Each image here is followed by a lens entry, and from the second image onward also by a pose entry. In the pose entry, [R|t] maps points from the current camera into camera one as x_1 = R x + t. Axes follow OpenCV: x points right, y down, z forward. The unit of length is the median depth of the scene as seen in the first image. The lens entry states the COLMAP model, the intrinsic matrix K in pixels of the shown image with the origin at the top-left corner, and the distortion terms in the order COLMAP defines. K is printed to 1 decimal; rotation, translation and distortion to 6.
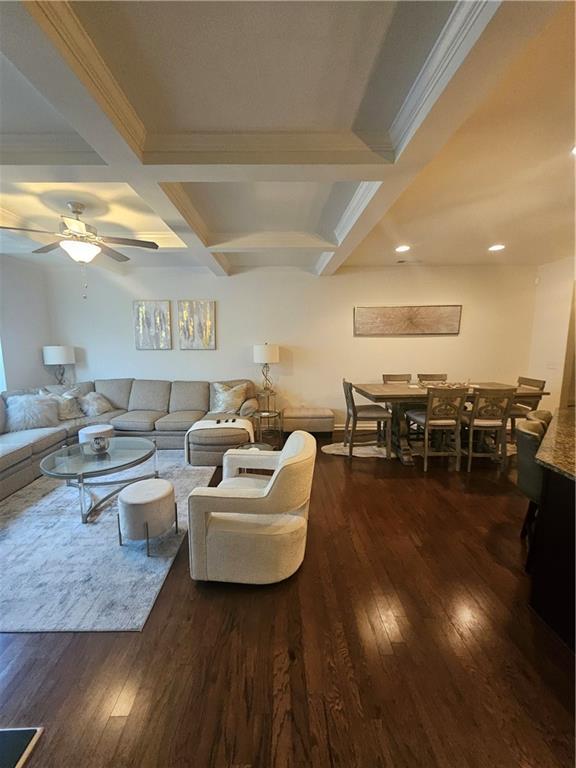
lens RADIAL K [[301.3, 0, 279.2], [0, 301.3, 381.7], [0, 0, 1]] dist [0.001279, 0.000357]
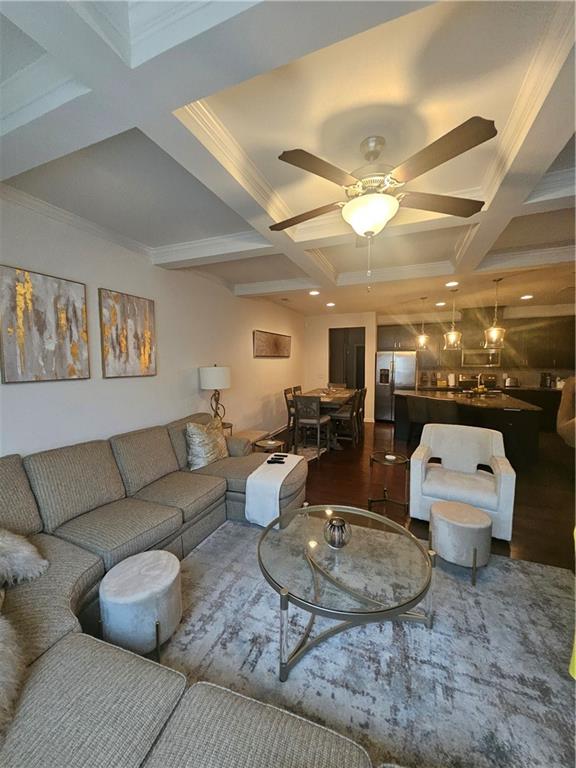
lens RADIAL K [[301.3, 0, 279.2], [0, 301.3, 381.7], [0, 0, 1]] dist [0.001279, 0.000357]
pose [[0.399173, -0.059674, 0.914932, -0.901728], [0.133314, 0.991053, 0.006476, -0.079632], [-0.907132, 0.119388, 0.403557, 0.641912]]
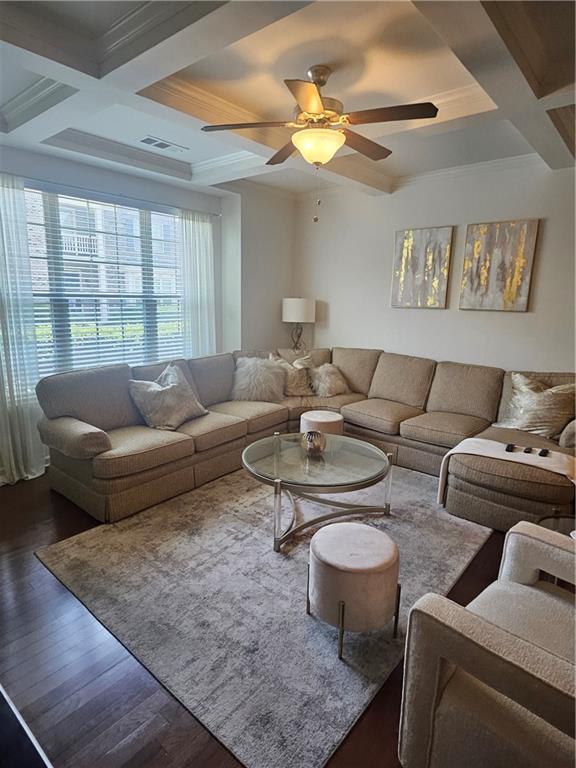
lens RADIAL K [[436.6, 0, 283.9], [0, 436.6, 379.9], [0, 0, 1]] dist [0.002942, 0.000702]
pose [[0.757101, 0.141648, -0.637756, -0.030176], [-0.111615, 0.989904, 0.087359, -0.007731], [0.643692, 0.005044, 0.765268, 0.158574]]
